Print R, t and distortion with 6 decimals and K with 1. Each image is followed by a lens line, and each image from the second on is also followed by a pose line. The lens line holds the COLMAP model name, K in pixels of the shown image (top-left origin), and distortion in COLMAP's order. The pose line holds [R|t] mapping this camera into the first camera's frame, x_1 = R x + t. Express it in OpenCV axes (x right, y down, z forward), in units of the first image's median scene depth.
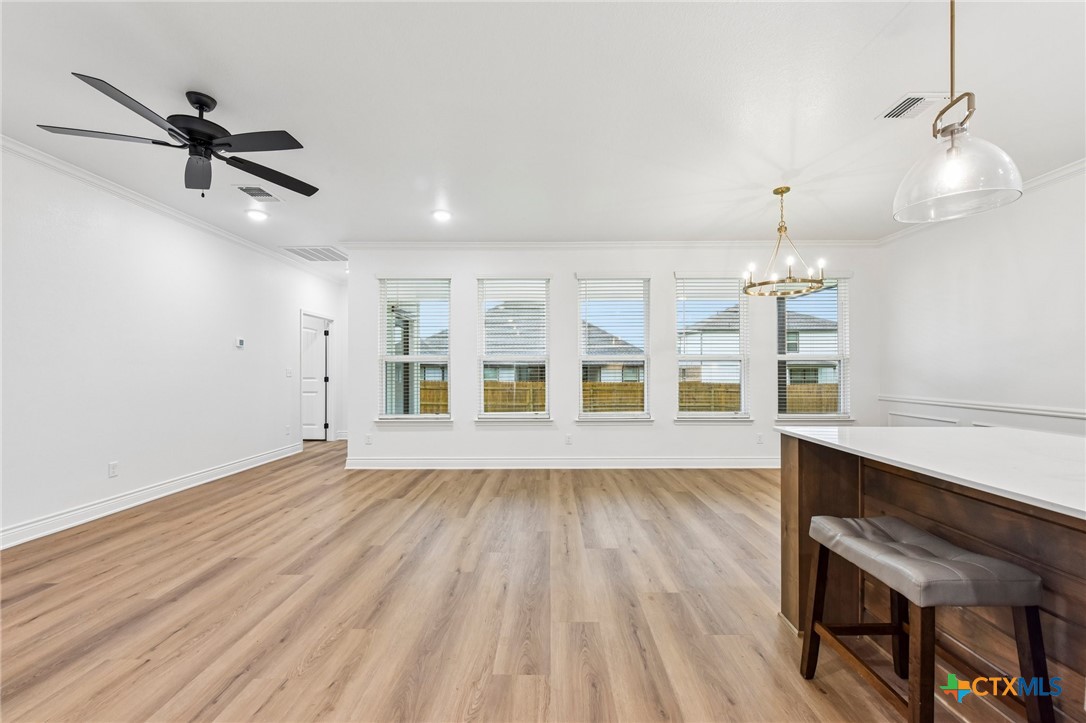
lens RADIAL K [[430.5, 0, 549.1], [0, 430.5, 356.2], [0, 0, 1]] dist [0.001841, -0.002974]
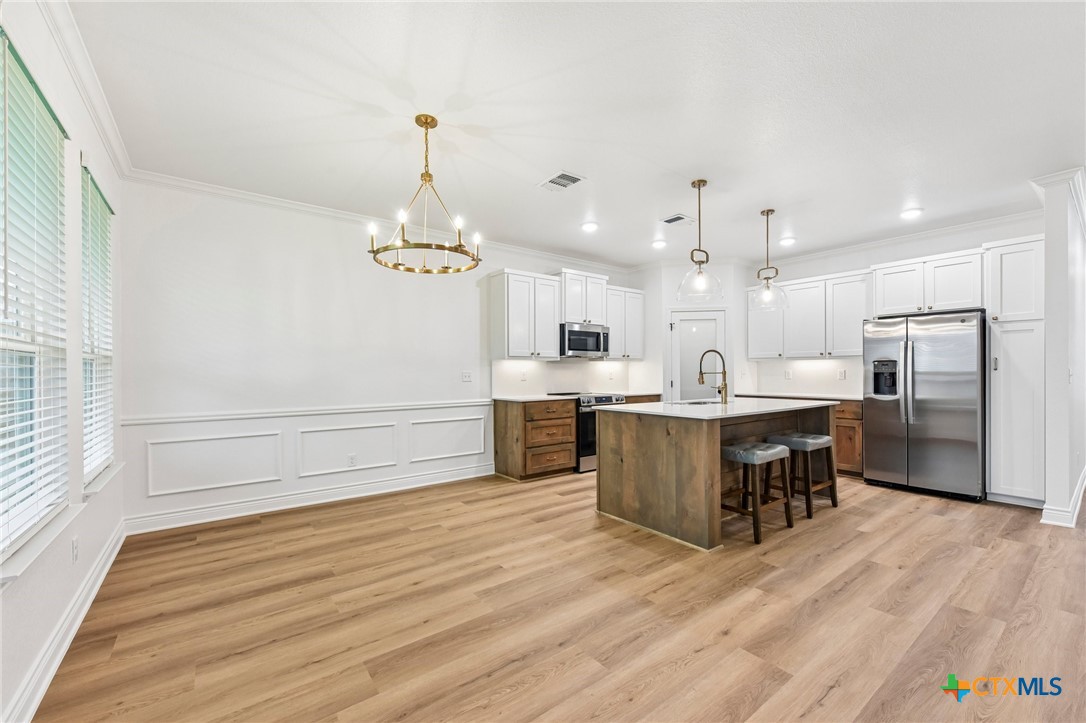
lens RADIAL K [[439.4, 0, 546.5], [0, 439.4, 371.6], [0, 0, 1]] dist [-0.000700, -0.000546]
pose [[-0.607454, 0.003352, 0.794348, -0.150588], [-0.018271, 0.999668, -0.018191, 0.033751], [-0.794145, -0.025564, -0.607191, 1.287890]]
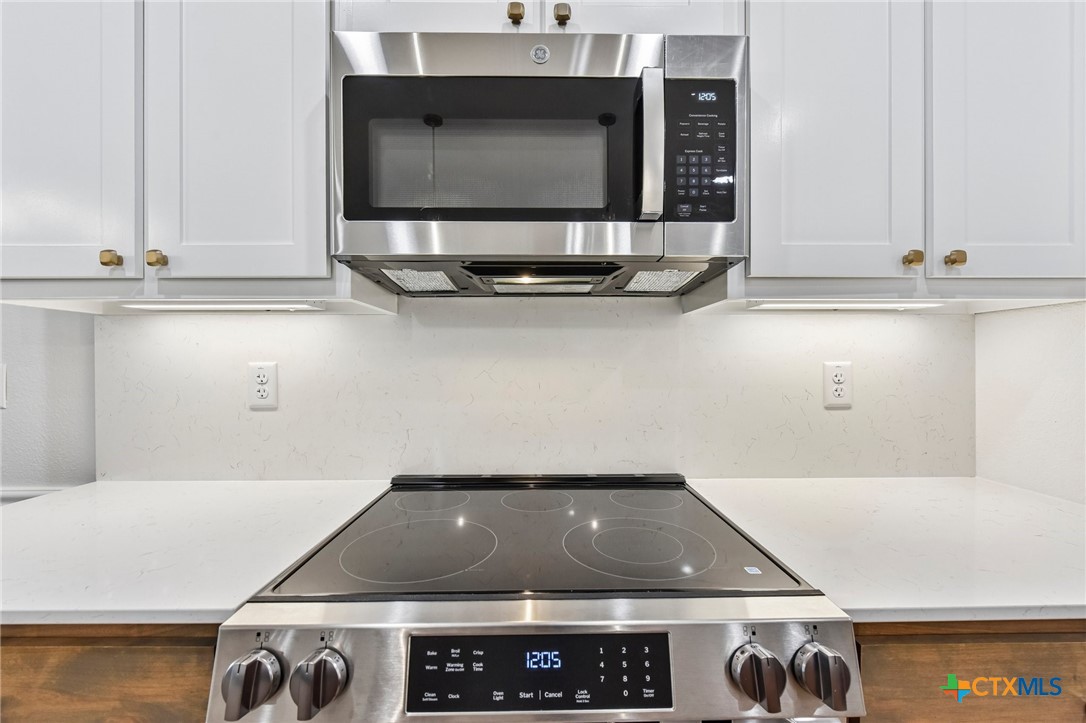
lens RADIAL K [[439.3, 0, 545.5], [0, 439.3, 365.5], [0, 0, 1]] dist [-0.004345, -0.000529]
pose [[-0.016949, -0.002106, 0.999854, 0.760369], [-0.026181, 0.999656, 0.001662, 0.001256], [-0.999514, -0.026149, -0.016998, 0.247636]]
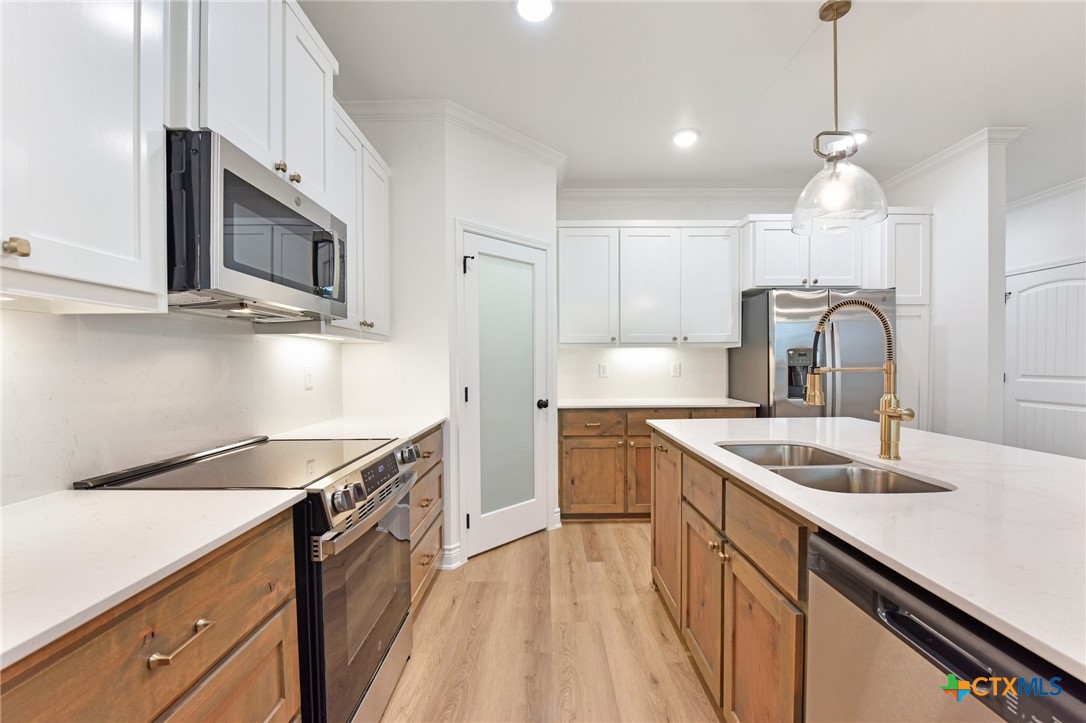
lens RADIAL K [[443.9, 0, 543.4], [0, 443.9, 369.1], [0, 0, 1]] dist [-0.012617, -0.000212]
pose [[-0.999959, 0.007807, -0.004672, 0.752646], [0.007881, 0.999841, -0.016015, 0.011974], [0.004546, -0.016051, -0.999861, 0.644735]]
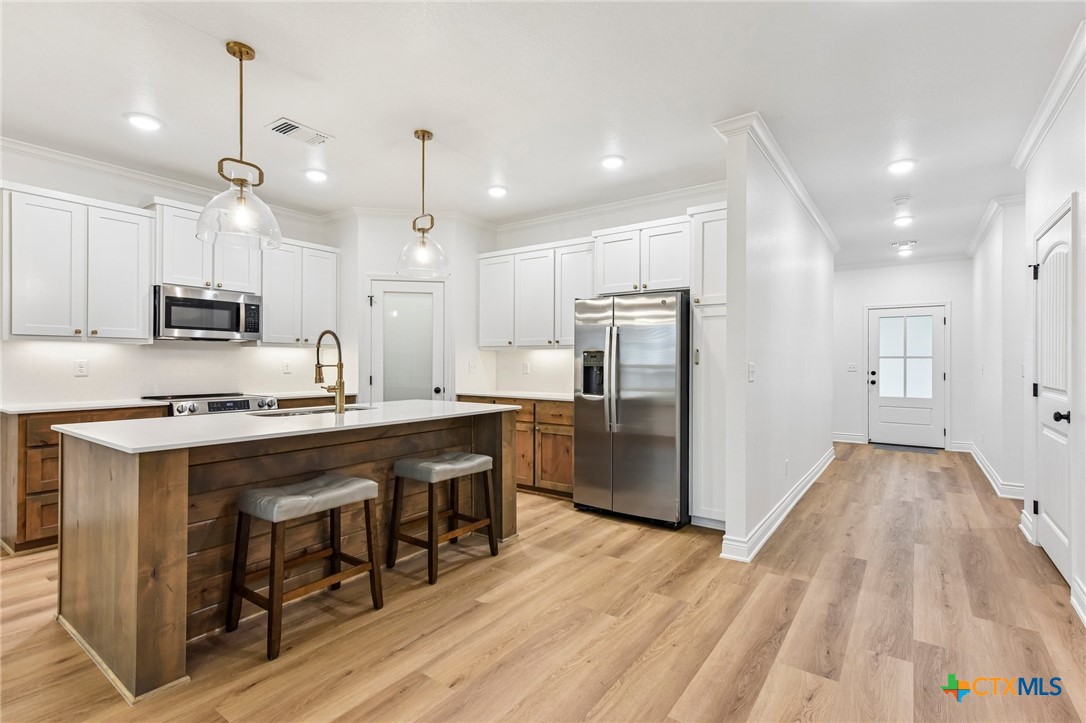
lens RADIAL K [[506.4, 0, 548.6], [0, 506.4, 360.5], [0, 0, 1]] dist [0.016008, -0.000700]
pose [[-0.816210, -0.000236, 0.577755, -0.308840], [-0.019996, 0.999412, -0.027840, 0.016500], [-0.577409, -0.034276, -0.815735, 0.750897]]
